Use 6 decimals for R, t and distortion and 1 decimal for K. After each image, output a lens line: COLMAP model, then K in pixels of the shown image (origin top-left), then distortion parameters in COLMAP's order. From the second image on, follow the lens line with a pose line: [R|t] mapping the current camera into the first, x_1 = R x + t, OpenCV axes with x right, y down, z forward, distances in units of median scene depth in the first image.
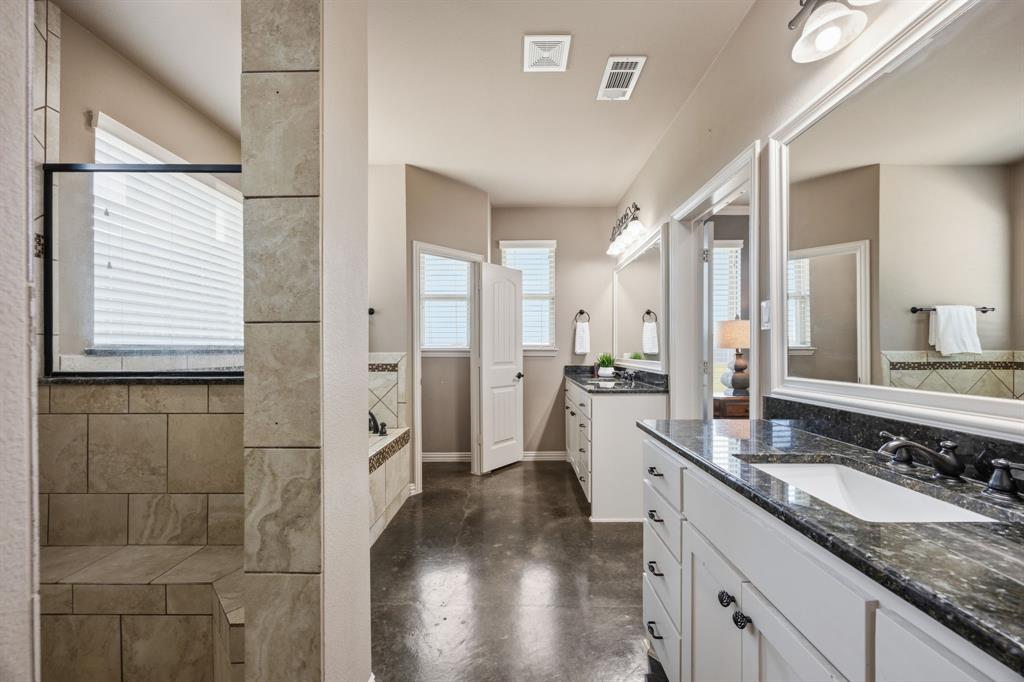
lens RADIAL K [[393.3, 0, 513.3], [0, 393.3, 347.0], [0, 0, 1]] dist [0.000017, -0.000002]
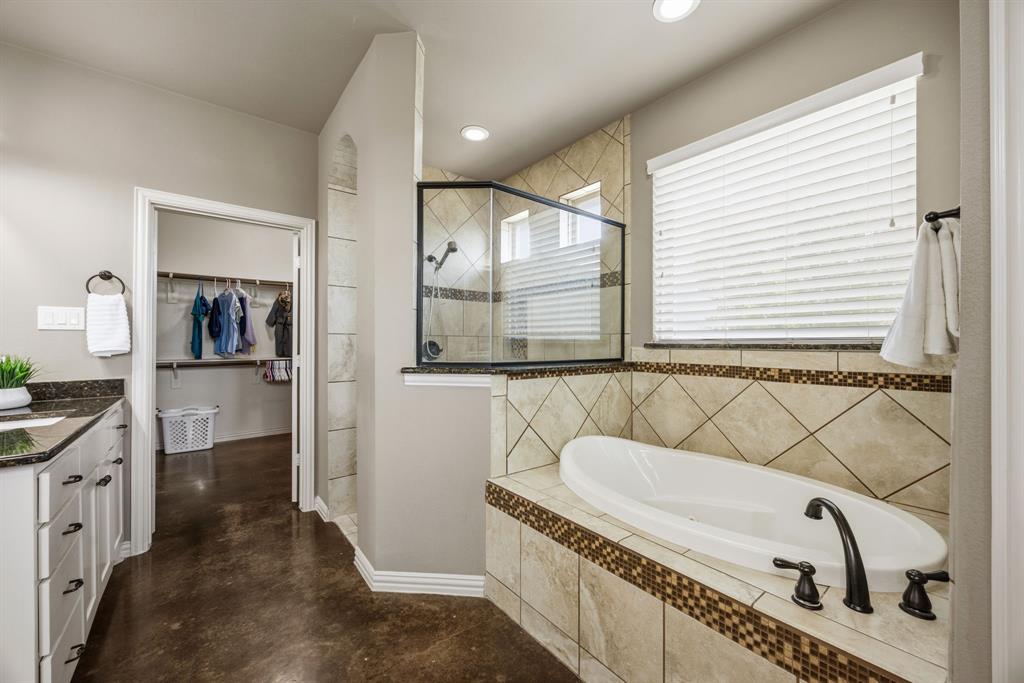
lens RADIAL K [[393.3, 0, 512.7], [0, 393.3, 343.3], [0, 0, 1]] dist [0.000017, -0.000002]
pose [[-0.768717, 0.001582, -0.639587, 0.125585], [0.003474, 0.999993, -0.001702, 0.006358], [0.639579, -0.003530, -0.768717, 1.675095]]
